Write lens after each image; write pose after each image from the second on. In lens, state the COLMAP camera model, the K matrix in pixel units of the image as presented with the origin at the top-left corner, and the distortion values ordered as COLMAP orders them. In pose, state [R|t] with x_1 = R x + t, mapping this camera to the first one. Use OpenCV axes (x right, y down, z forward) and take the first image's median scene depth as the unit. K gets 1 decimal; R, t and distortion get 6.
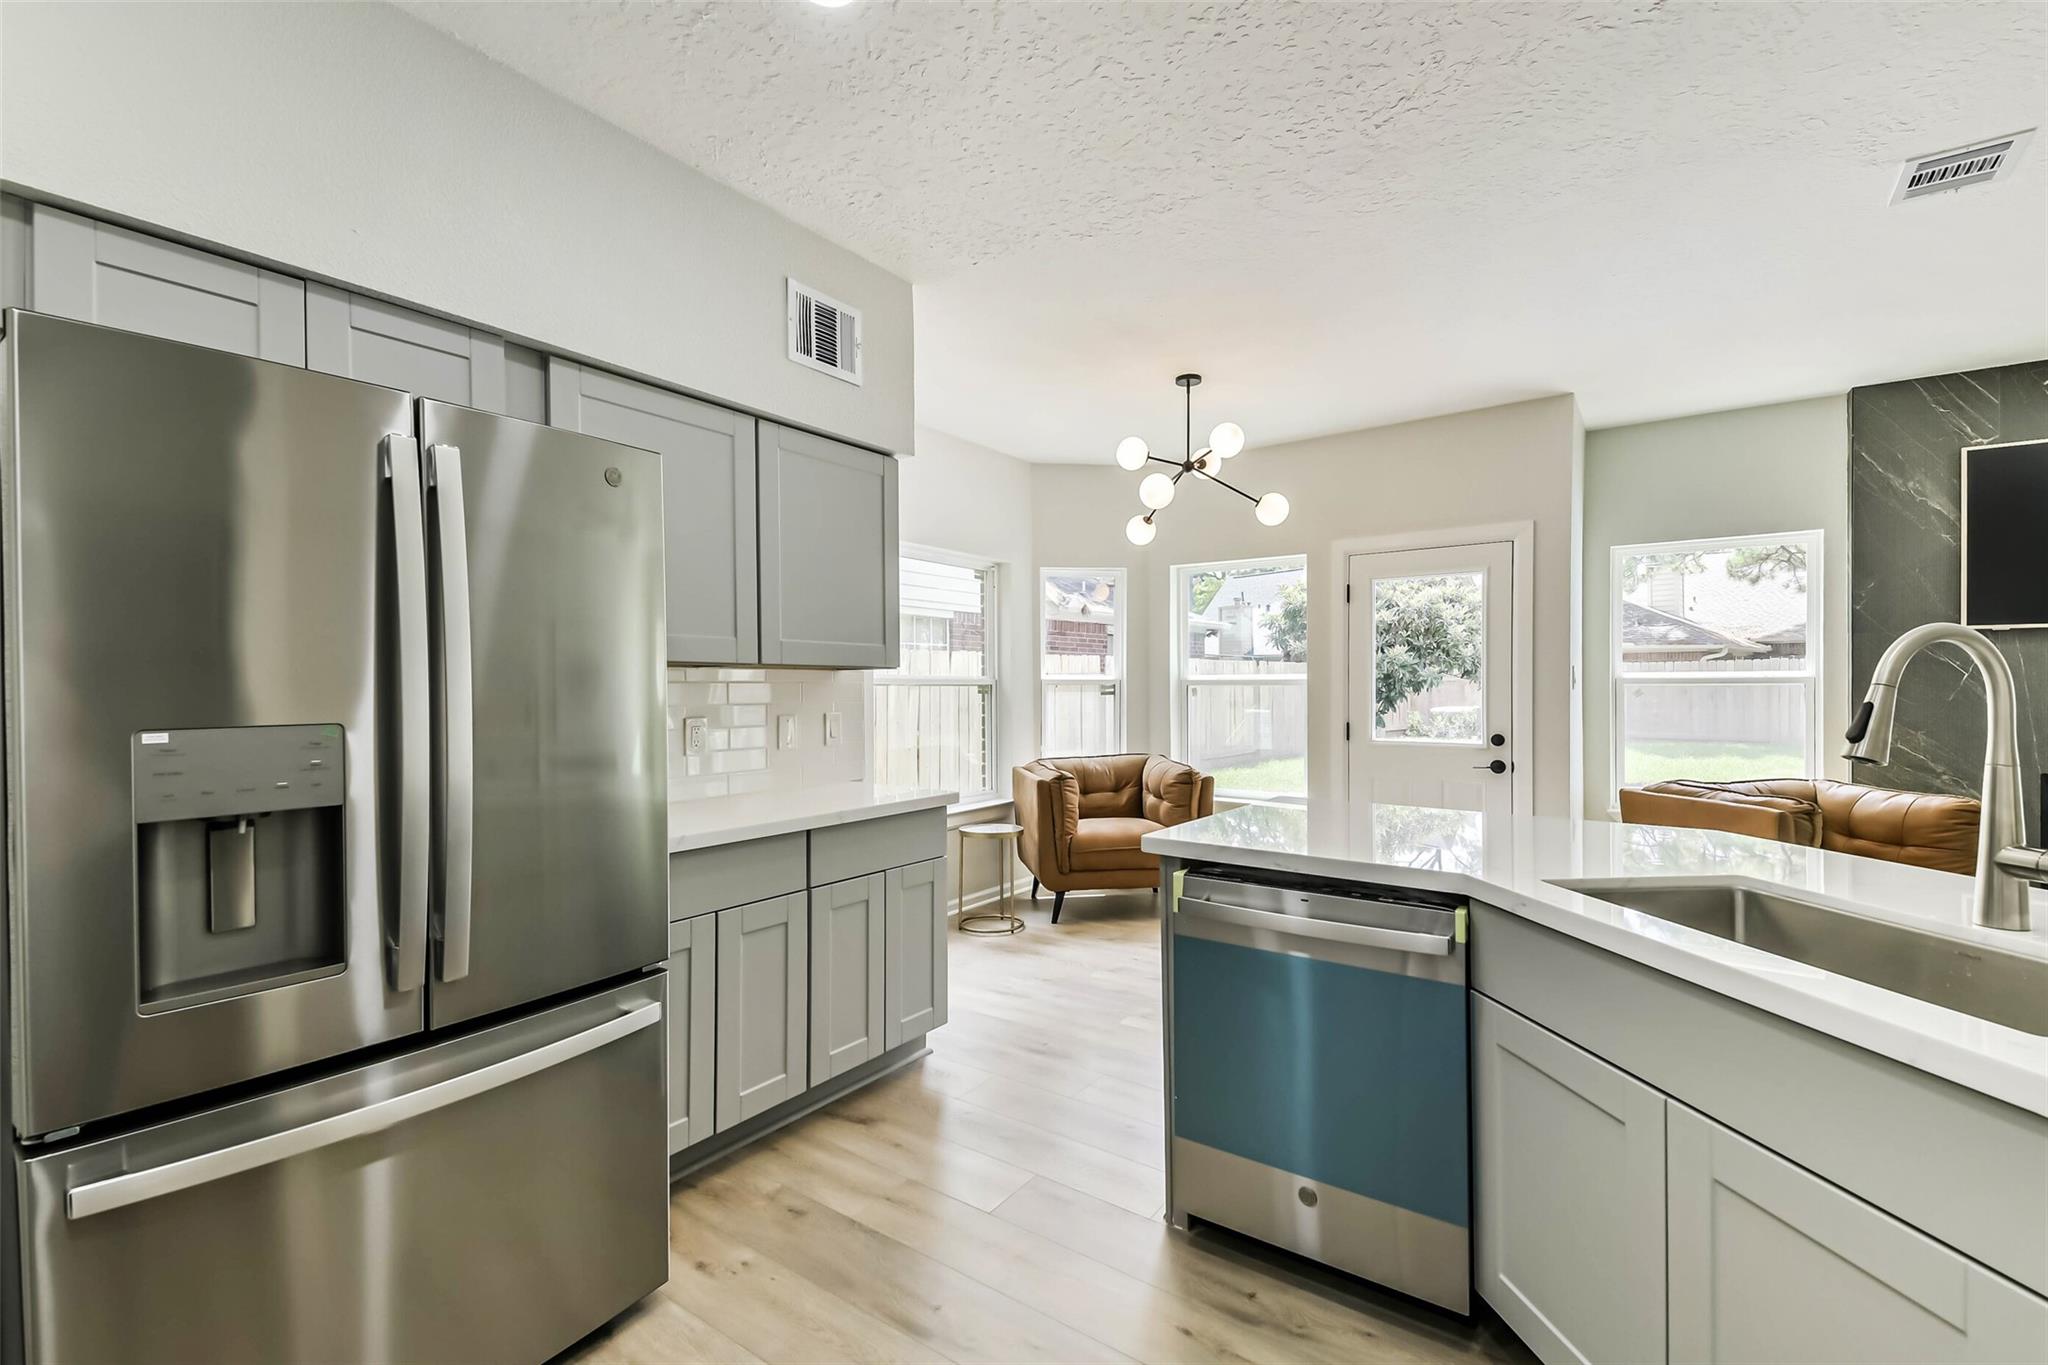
lens RADIAL K [[907.1, 0, 1029.3], [0, 907.1, 690.7], [0, 0, 1]] dist [0.045705, -0.006041]
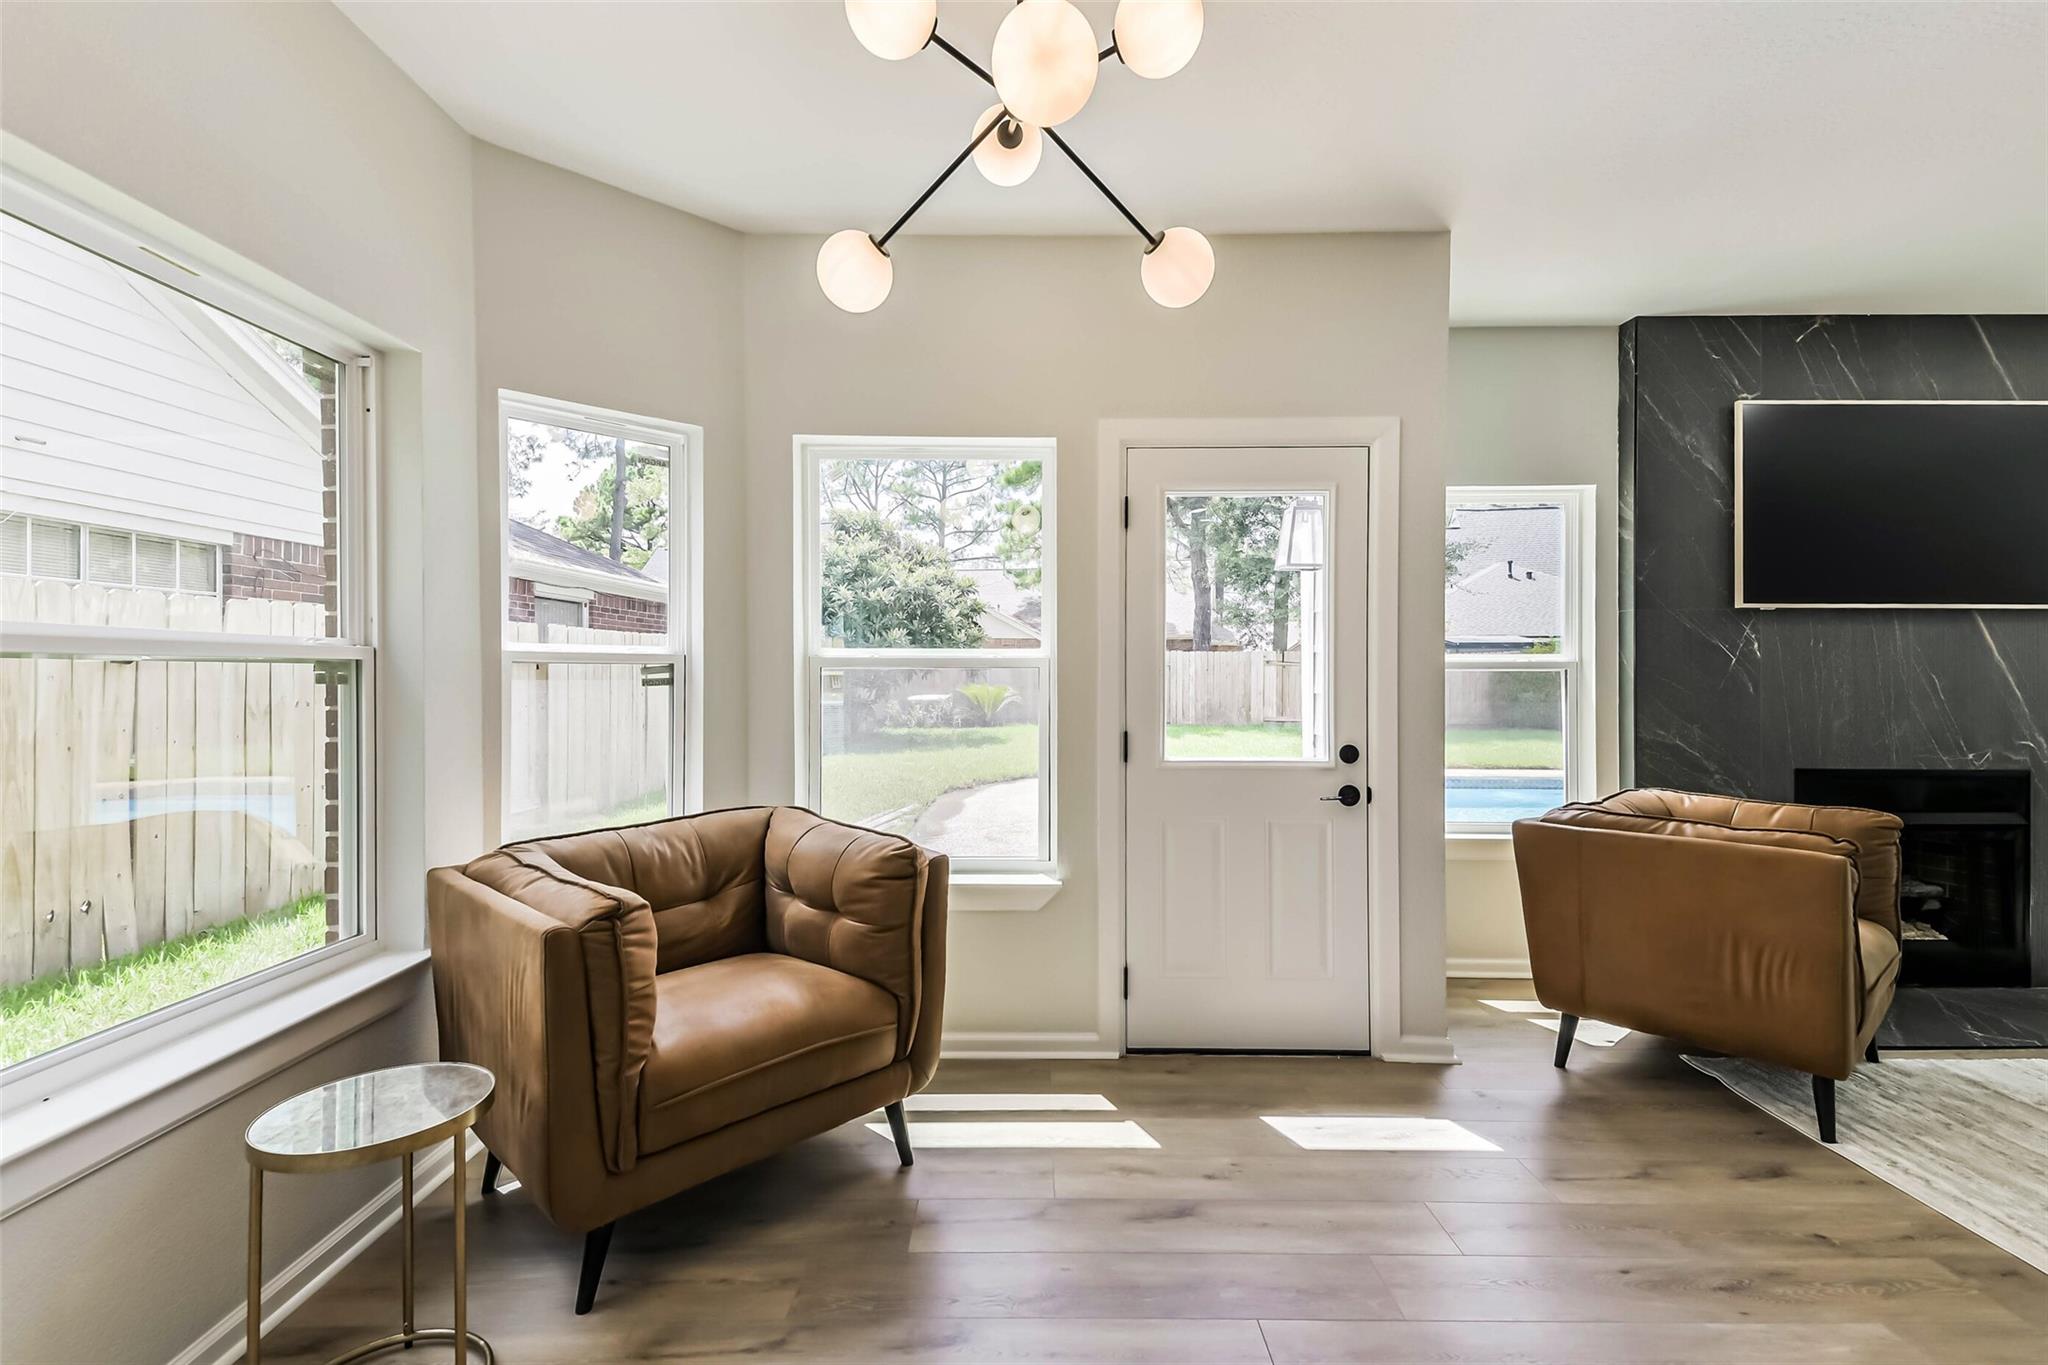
lens RADIAL K [[907.1, 0, 1020.8], [0, 907.1, 681.0], [0, 0, 1]] dist [0.045705, -0.006041]
pose [[0.820610, -0.000912, 0.571487, -0.040750], [-0.000984, 0.999995, 0.003009, 0.000676], [-0.571487, -0.003032, 0.820605, 0.573559]]
